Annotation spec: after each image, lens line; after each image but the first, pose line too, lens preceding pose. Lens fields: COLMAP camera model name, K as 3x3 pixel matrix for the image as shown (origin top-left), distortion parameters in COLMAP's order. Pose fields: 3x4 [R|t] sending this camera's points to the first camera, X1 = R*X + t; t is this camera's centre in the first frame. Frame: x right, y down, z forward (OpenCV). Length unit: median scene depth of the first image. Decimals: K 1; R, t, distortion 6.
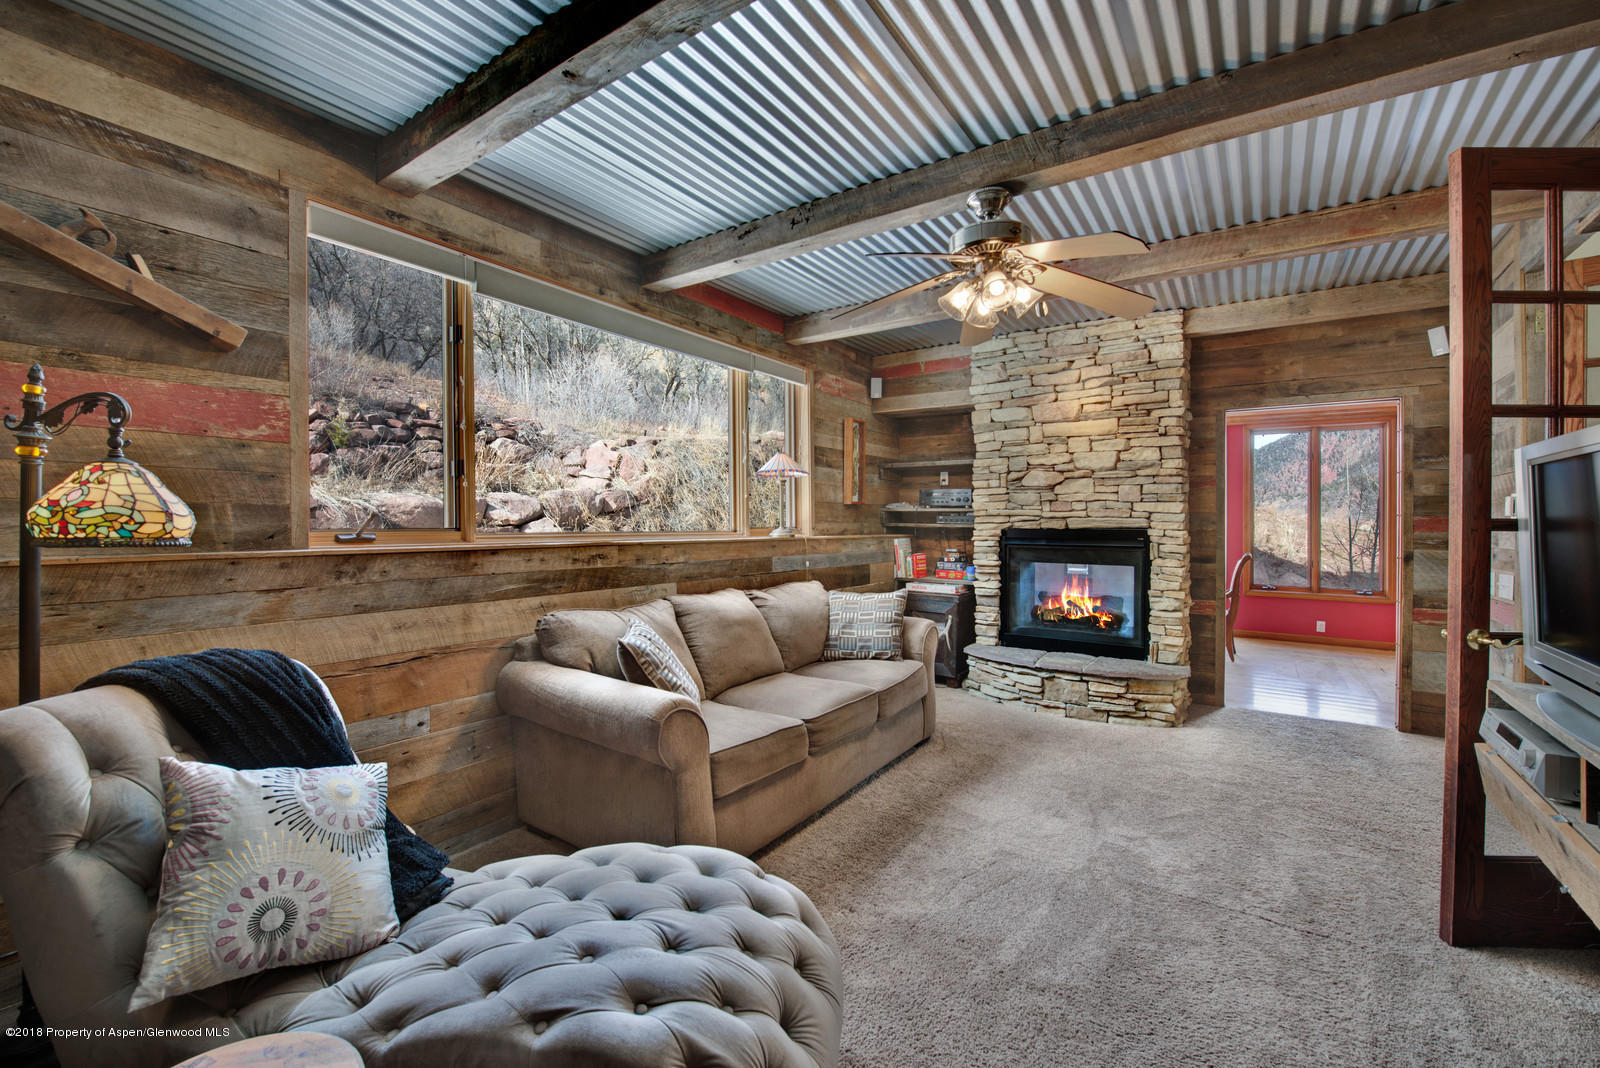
lens RADIAL K [[655.1, 0, 802.2], [0, 655.1, 530.0], [0, 0, 1]] dist [-0.013348, -0.000675]
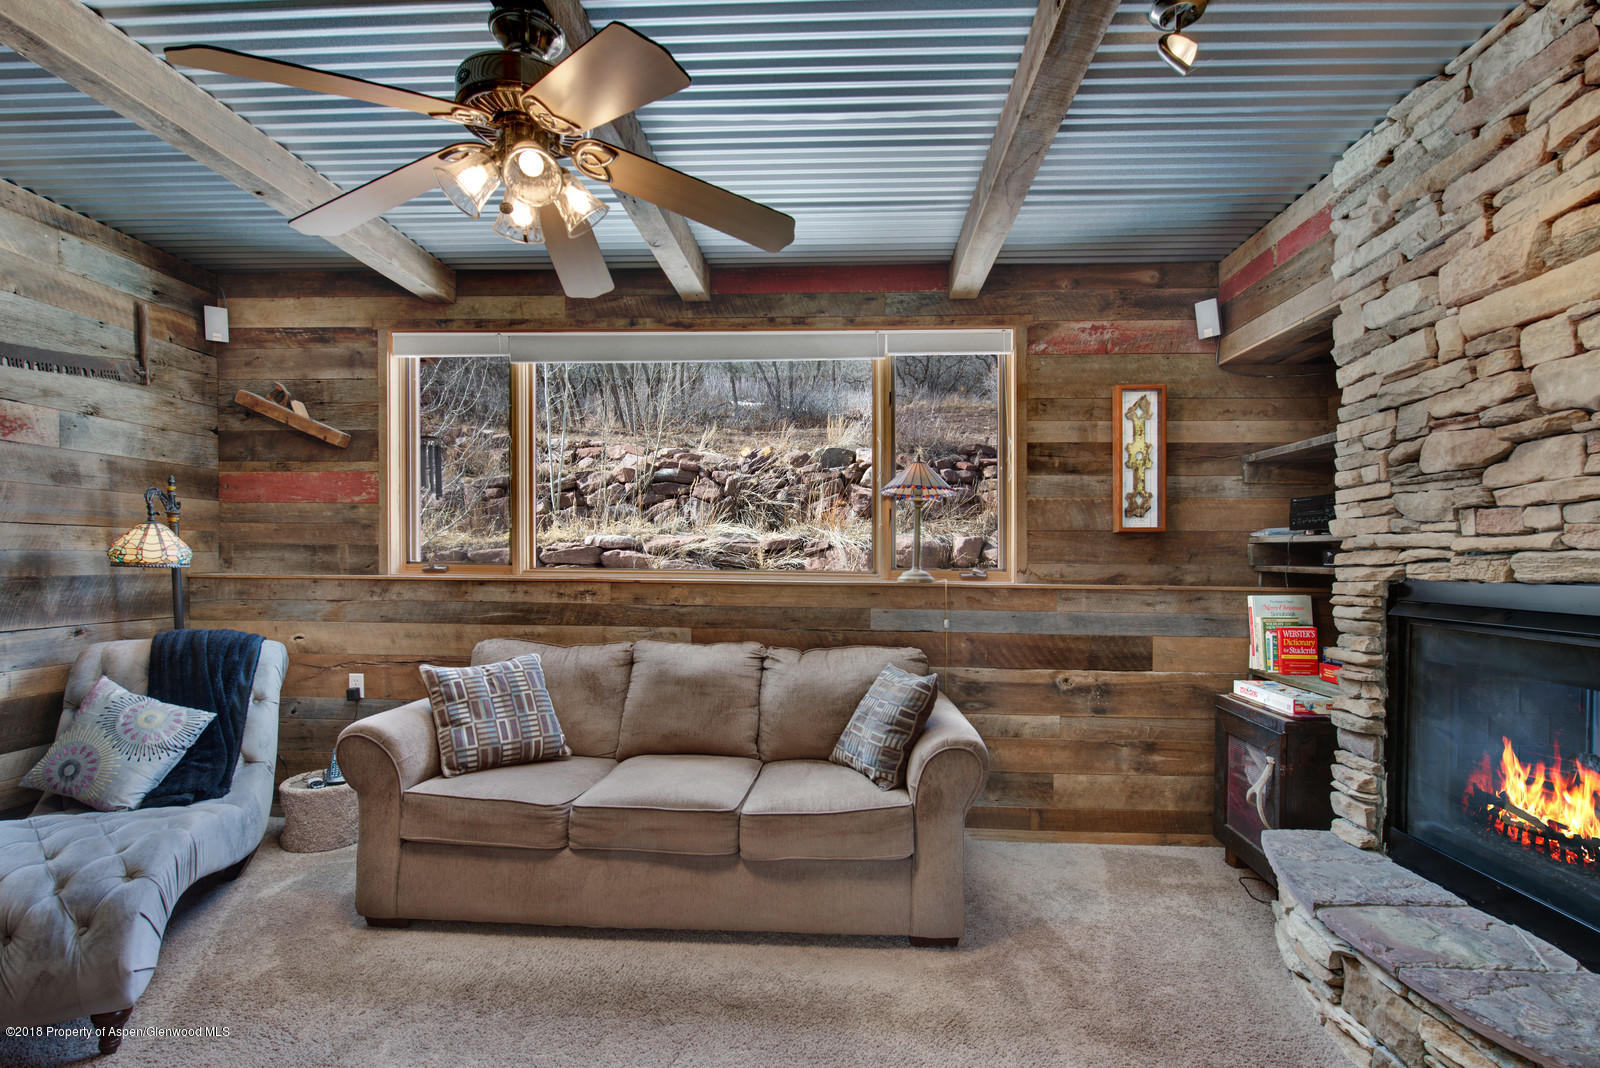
lens RADIAL K [[737.8, 0, 803.6], [0, 737.8, 576.7], [0, 0, 1]] dist [-0.004180, -0.000817]
pose [[0.519816, 0.021112, -0.854017, 0.697834], [-0.018638, 0.999737, 0.013369, -0.004292], [0.854075, 0.008968, 0.520073, 0.582679]]
